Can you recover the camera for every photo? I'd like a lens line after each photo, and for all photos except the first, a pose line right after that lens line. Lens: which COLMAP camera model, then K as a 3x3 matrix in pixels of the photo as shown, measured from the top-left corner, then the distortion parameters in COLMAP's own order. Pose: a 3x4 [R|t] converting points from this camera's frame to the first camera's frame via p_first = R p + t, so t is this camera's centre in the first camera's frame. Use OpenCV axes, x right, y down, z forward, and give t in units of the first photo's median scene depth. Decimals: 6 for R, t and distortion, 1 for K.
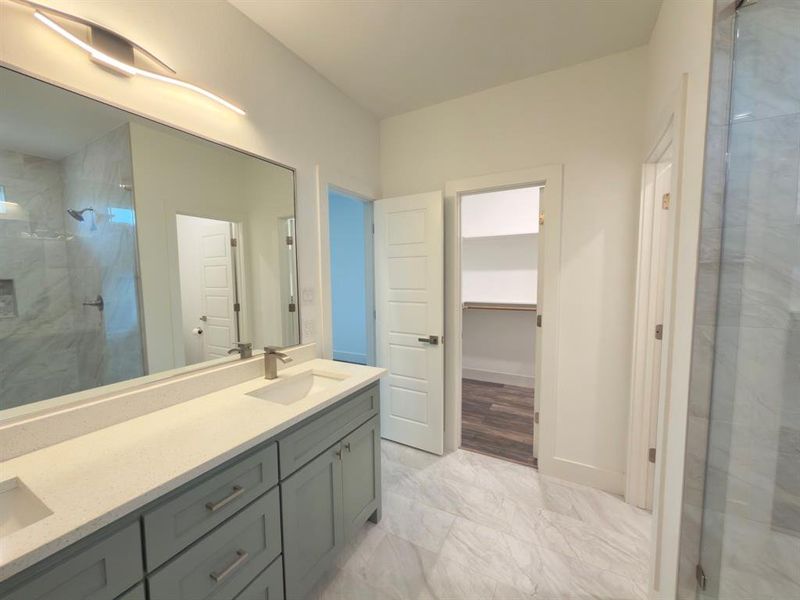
lens RADIAL K [[317.7, 0, 400.0], [0, 317.7, 300.0], [0, 0, 1]] dist [0.000713, -0.000020]
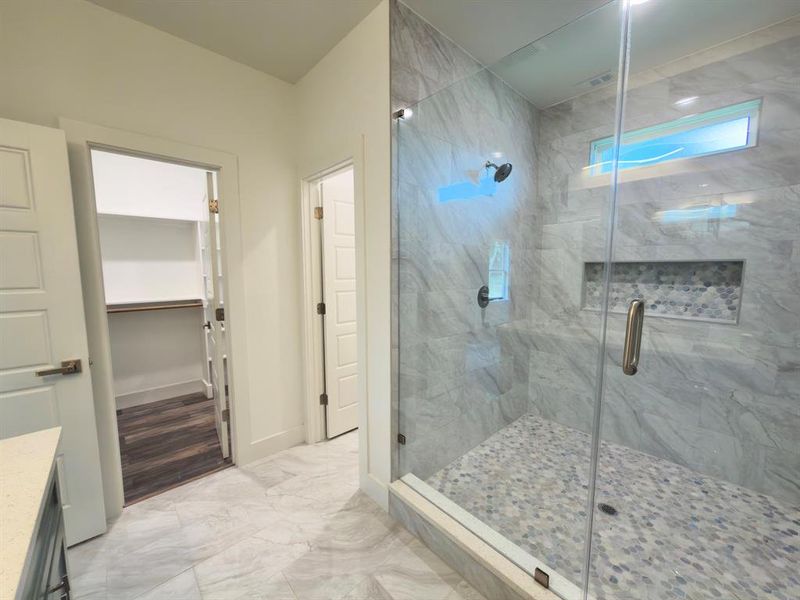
lens RADIAL K [[317.7, 0, 400.0], [0, 317.7, 300.0], [0, 0, 1]] dist [0.000713, -0.000020]
pose [[0.321353, -0.086971, 0.942957, -0.279532], [0.072485, 0.995111, 0.067078, -0.002146], [-0.944181, 0.046795, 0.326086, 0.176397]]
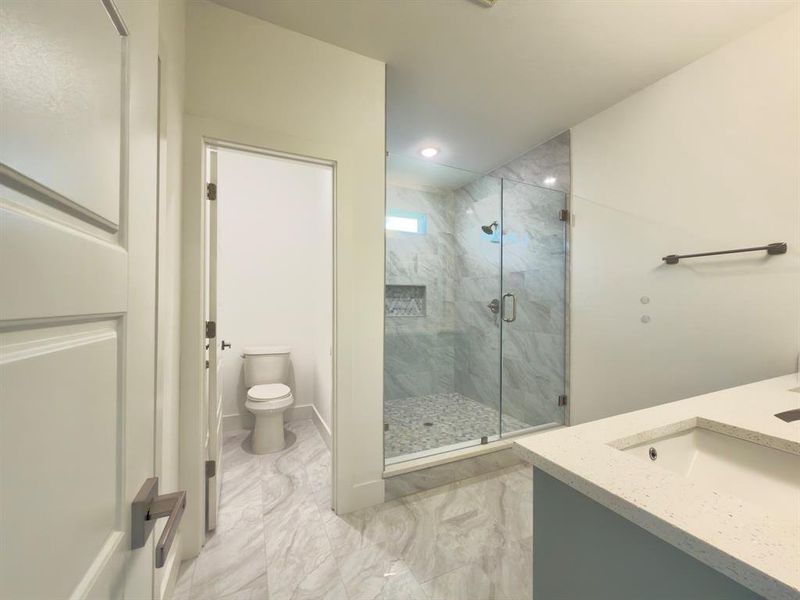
lens RADIAL K [[317.7, 0, 400.0], [0, 317.7, 300.0], [0, 0, 1]] dist [0.000713, -0.000020]
pose [[-0.804996, 0.013278, 0.593132, -0.135383], [0.052733, 0.997394, 0.049242, -0.000636], [-0.590932, 0.070918, -0.803598, 1.090887]]
